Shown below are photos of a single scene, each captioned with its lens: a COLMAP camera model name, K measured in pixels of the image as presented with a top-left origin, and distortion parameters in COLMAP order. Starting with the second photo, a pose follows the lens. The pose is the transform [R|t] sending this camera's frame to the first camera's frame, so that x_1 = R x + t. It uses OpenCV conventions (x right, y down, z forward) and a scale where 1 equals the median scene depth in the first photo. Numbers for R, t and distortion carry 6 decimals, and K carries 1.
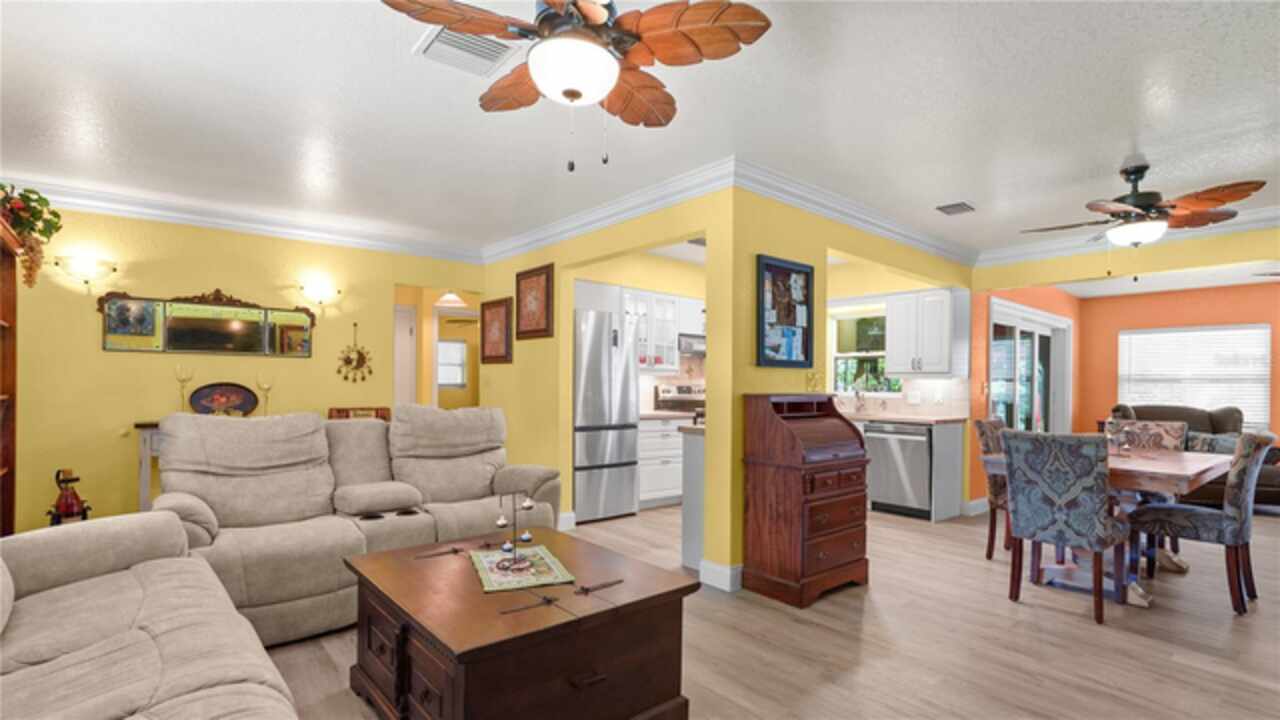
lens RADIAL K [[612.3, 0, 644.2], [0, 612.3, 375.6], [0, 0, 1]] dist [-0.033979, 0.016859]
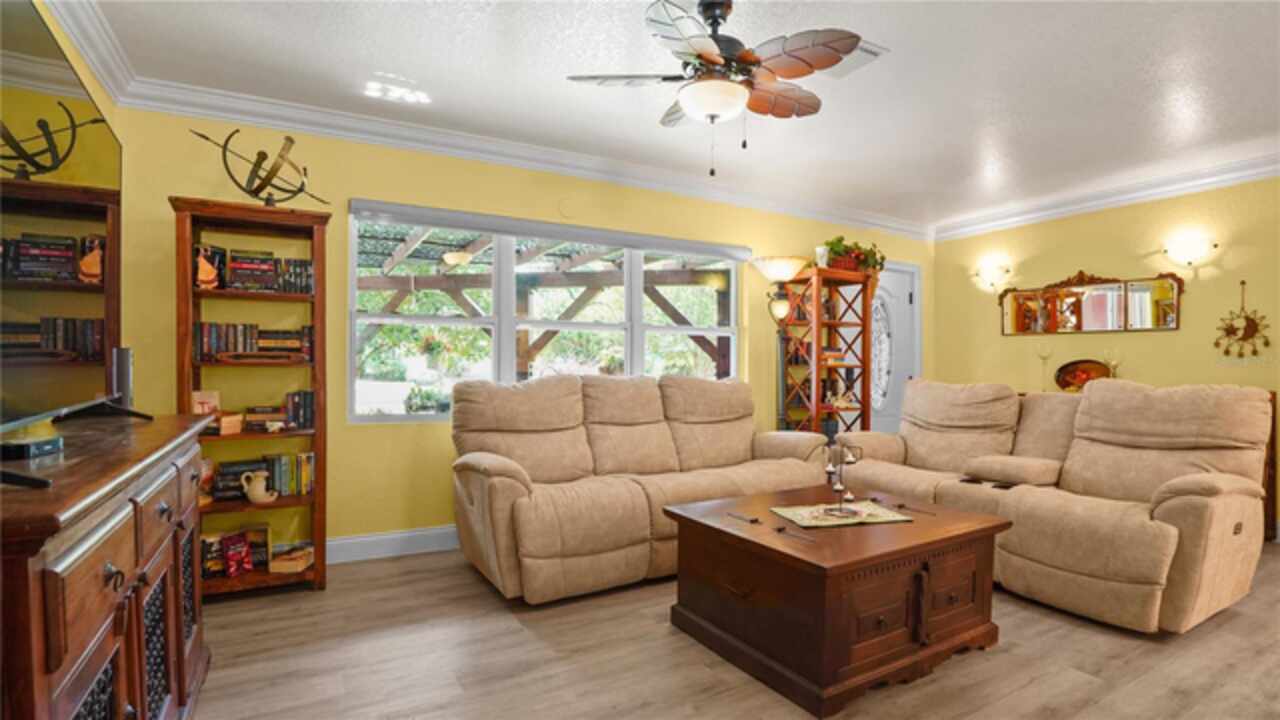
lens RADIAL K [[612.3, 0, 644.2], [0, 612.3, 375.6], [0, 0, 1]] dist [-0.033979, 0.016859]
pose [[-0.192148, 0.008994, -0.981325, 0.442598], [0.002422, 0.999959, 0.008691, 0.026631], [0.981363, -0.000707, -0.192162, 0.423248]]
